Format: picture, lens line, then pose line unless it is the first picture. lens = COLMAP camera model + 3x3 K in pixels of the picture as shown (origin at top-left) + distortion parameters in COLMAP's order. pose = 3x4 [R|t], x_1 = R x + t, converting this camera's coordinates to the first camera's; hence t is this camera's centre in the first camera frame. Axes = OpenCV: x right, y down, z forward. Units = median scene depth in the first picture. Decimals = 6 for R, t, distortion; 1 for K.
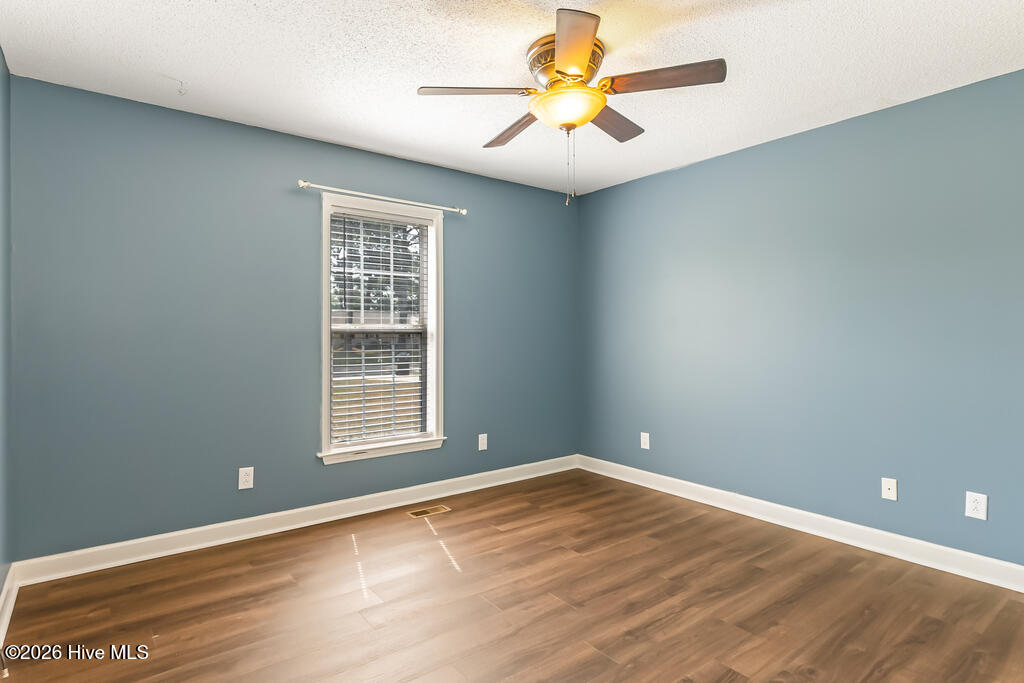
lens RADIAL K [[546.7, 0, 508.4], [0, 546.7, 341.0], [0, 0, 1]] dist [0.007595, 0.001476]
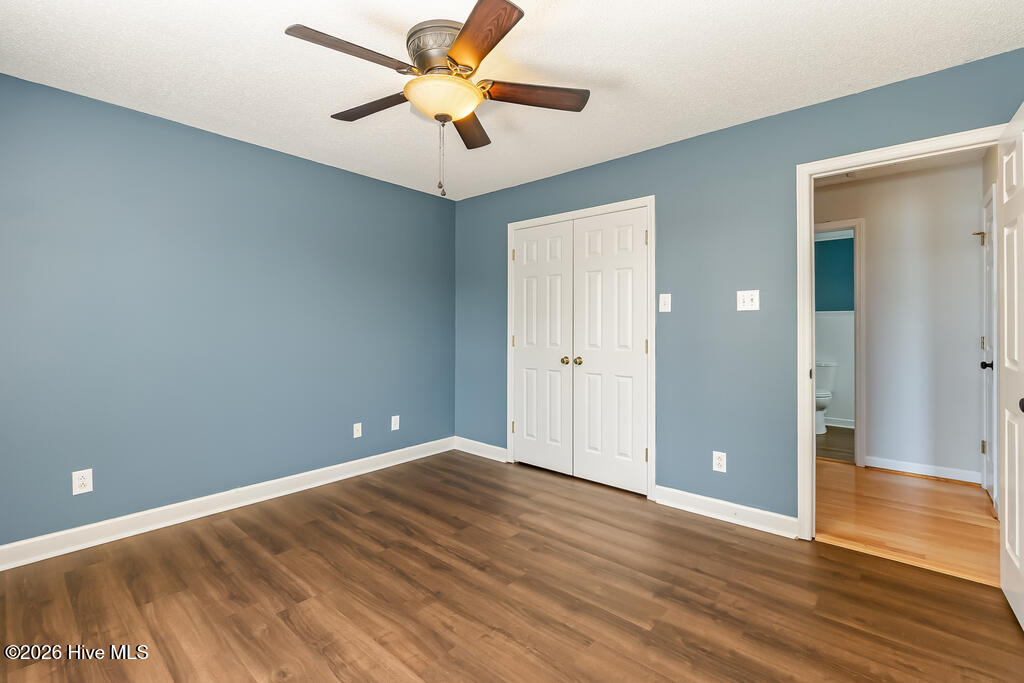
lens RADIAL K [[445.0, 0, 505.7], [0, 445.0, 330.4], [0, 0, 1]] dist [-0.002157, -0.000420]
pose [[-0.197954, -0.008293, 0.980176, -0.601570], [0.008646, 0.999911, 0.010206, -0.011913], [-0.980173, 0.010495, -0.197864, 0.891711]]
